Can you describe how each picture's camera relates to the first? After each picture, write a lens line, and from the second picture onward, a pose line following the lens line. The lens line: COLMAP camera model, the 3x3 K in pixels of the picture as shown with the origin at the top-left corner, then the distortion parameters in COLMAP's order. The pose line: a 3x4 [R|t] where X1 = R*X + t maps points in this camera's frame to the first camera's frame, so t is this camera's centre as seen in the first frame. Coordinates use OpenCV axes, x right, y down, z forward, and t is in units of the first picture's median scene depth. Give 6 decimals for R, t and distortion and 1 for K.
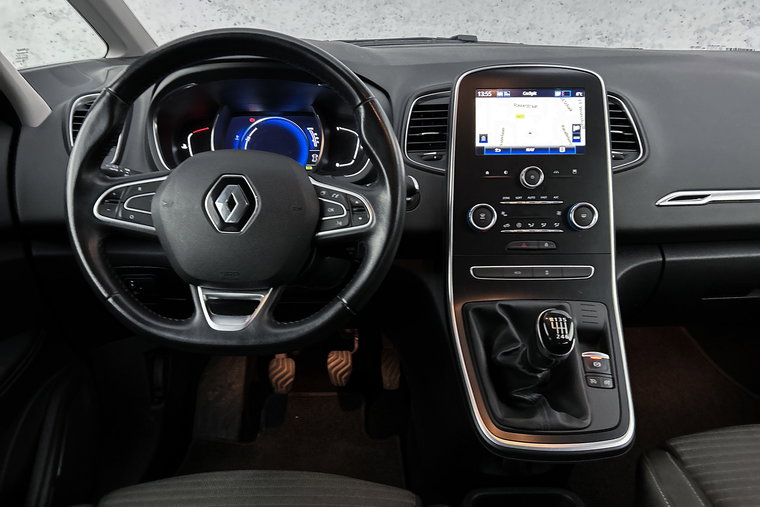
lens RADIAL K [[559.4, 0, 376.1], [0, 559.4, 251.1], [0, 0, 1]] dist [0.060104, -0.067989]
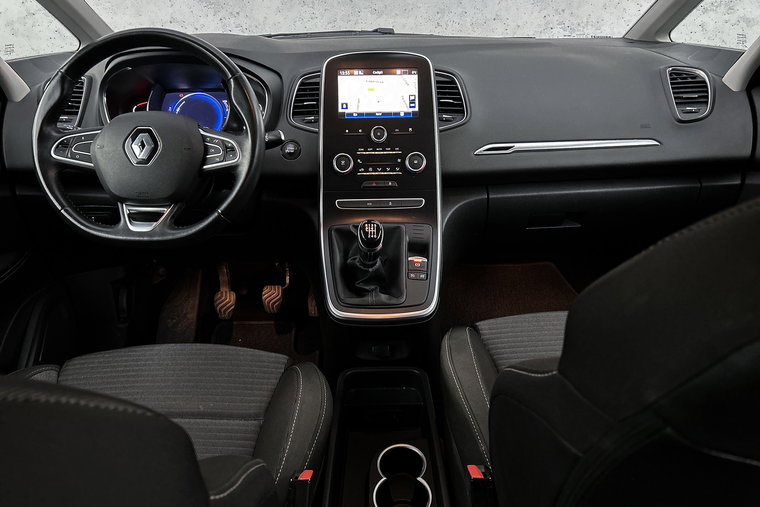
lens RADIAL K [[559.4, 0, 378.8], [0, 559.4, 251.9], [0, 0, 1]] dist [0.060104, -0.067989]
pose [[0.999882, -0.010485, -0.011190, 0.286805], [0.010640, 0.999847, 0.013883, 0.136150], [0.011043, -0.014001, 0.999841, -0.369542]]
